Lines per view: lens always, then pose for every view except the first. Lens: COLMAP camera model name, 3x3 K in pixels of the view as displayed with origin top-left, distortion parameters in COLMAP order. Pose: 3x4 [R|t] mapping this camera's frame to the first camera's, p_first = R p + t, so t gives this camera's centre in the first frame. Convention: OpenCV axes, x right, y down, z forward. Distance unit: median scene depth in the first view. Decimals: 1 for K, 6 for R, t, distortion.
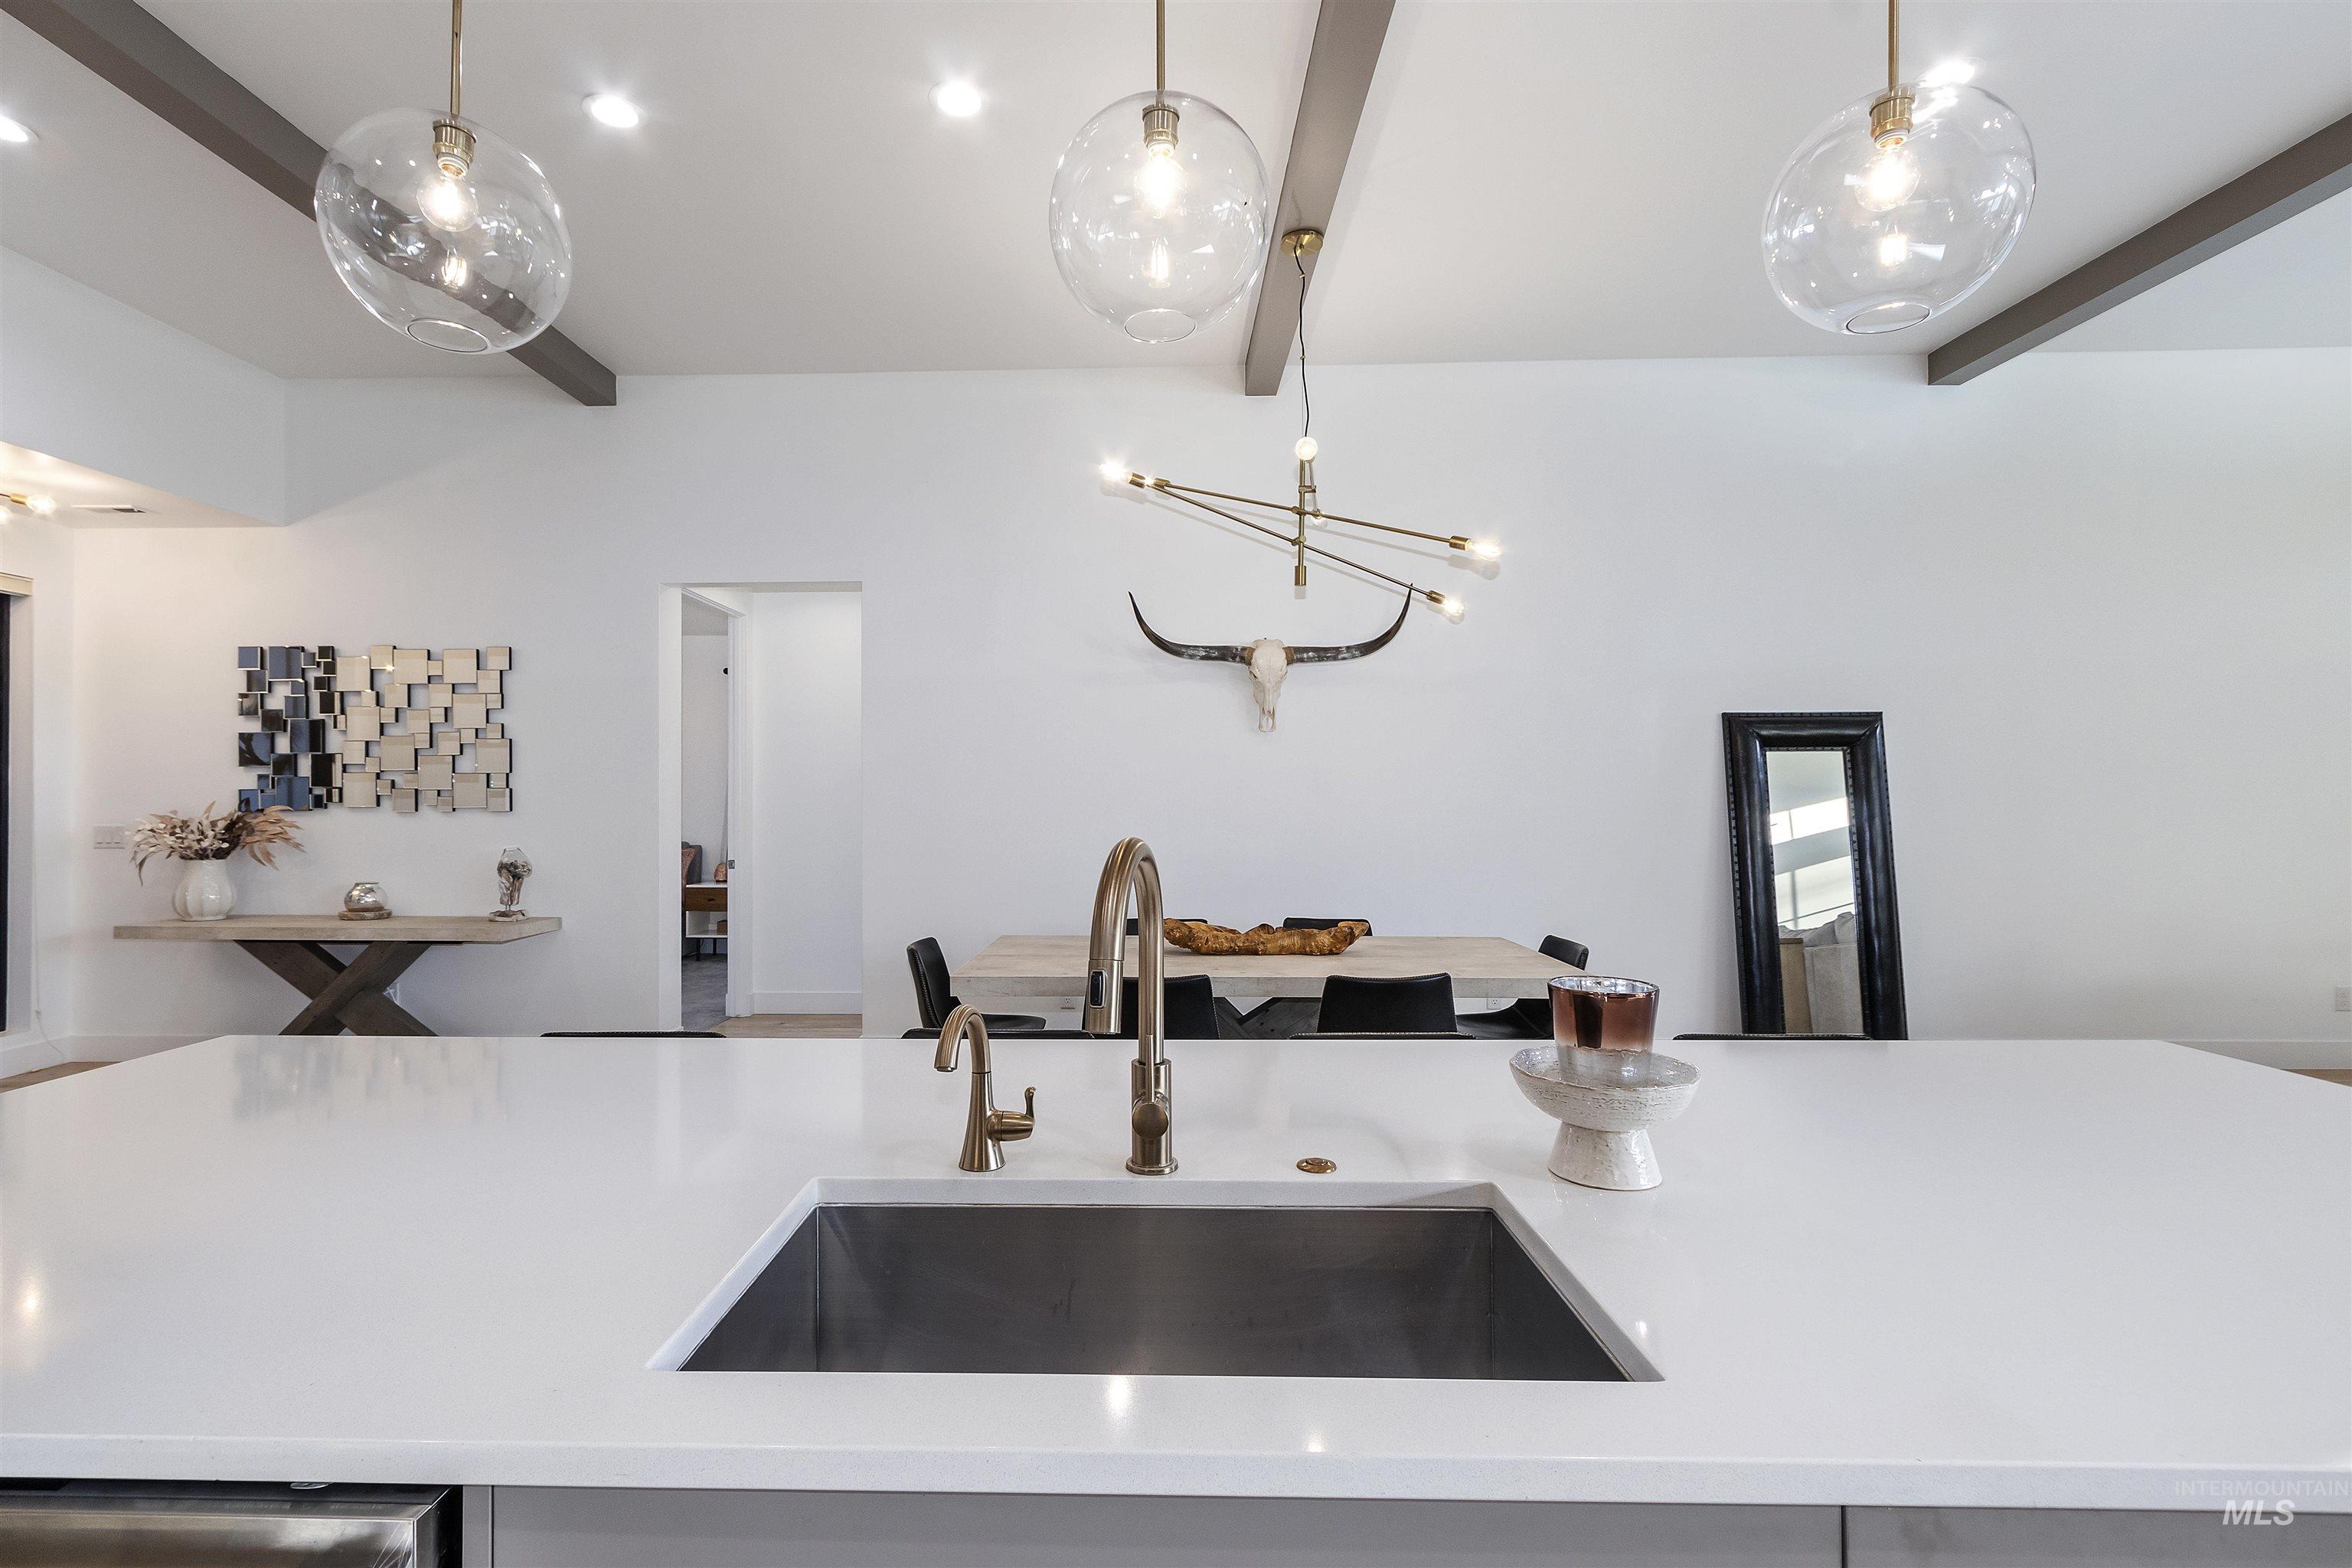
lens RADIAL K [[1095.8, 0, 1201.7], [0, 1095.8, 837.6], [0, 0, 1]] dist [0.006269, 0.001016]
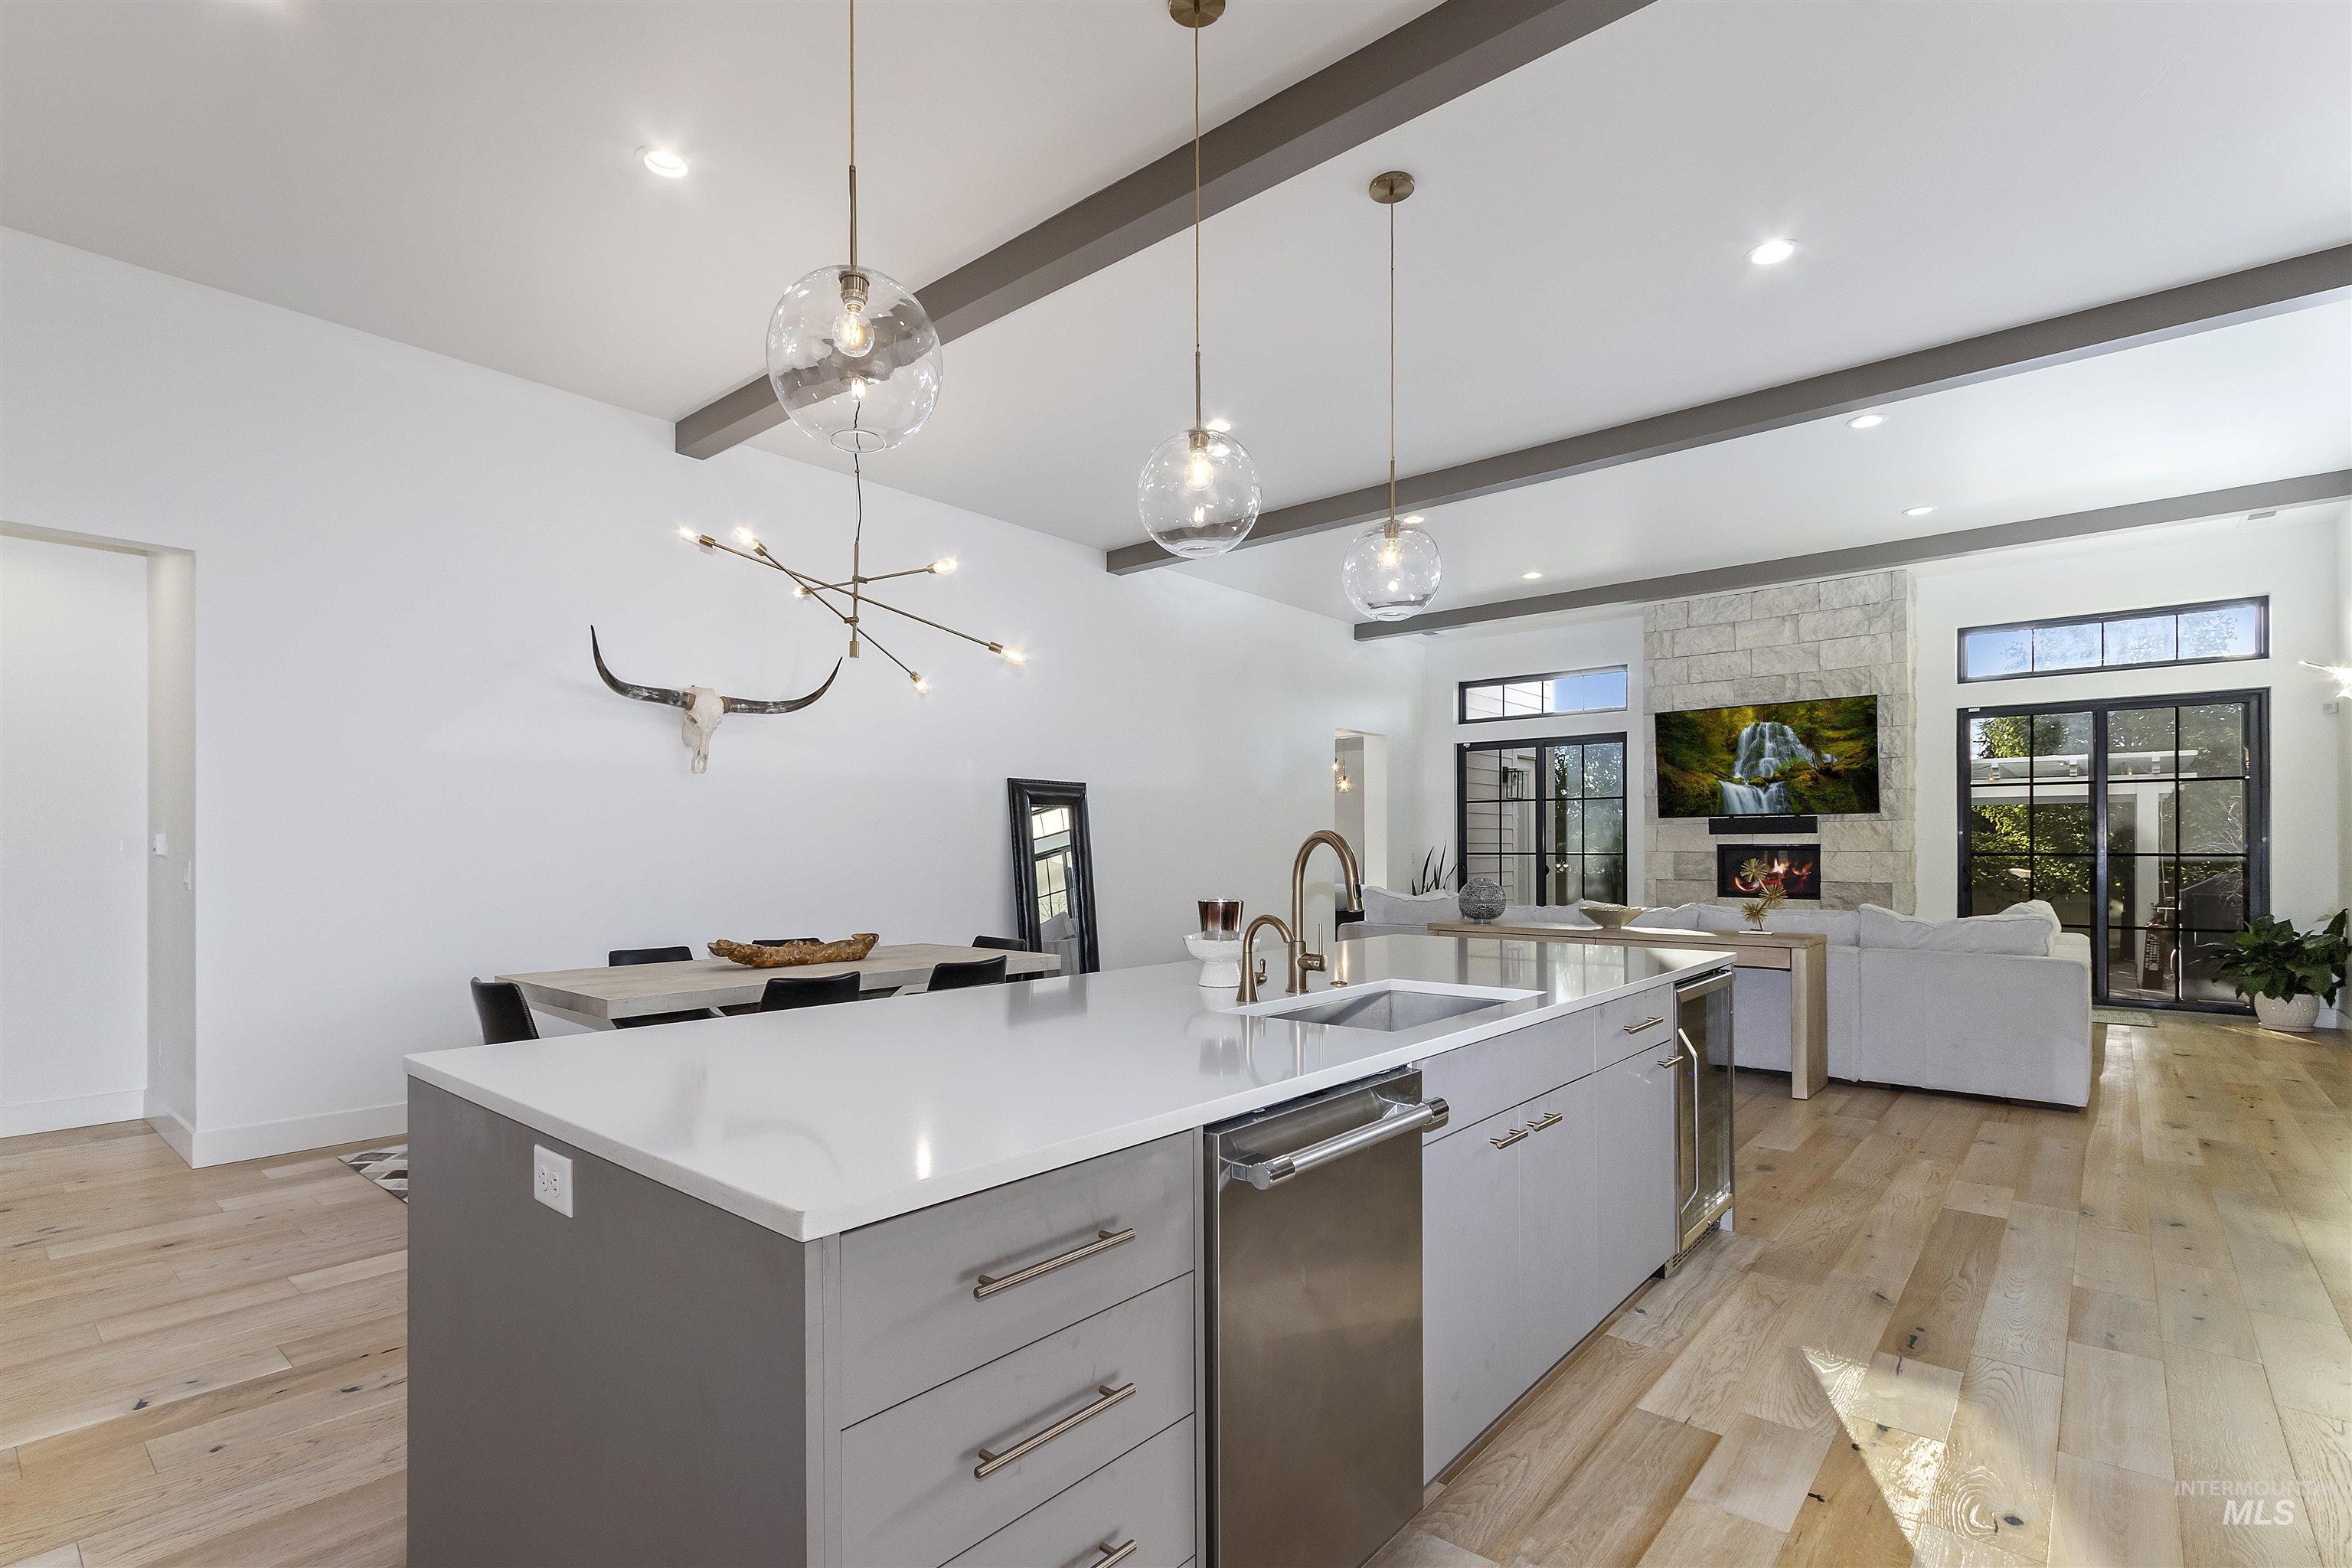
lens RADIAL K [[1095.8, 0, 1168.6], [0, 1095.8, 847.8], [0, 0, 1]] dist [0.006269, 0.001016]
pose [[0.645089, 0.001902, 0.764105, -0.470713], [0.032659, 0.999014, -0.030059, 0.023557], [-0.763409, 0.044346, 0.644392, -0.035012]]
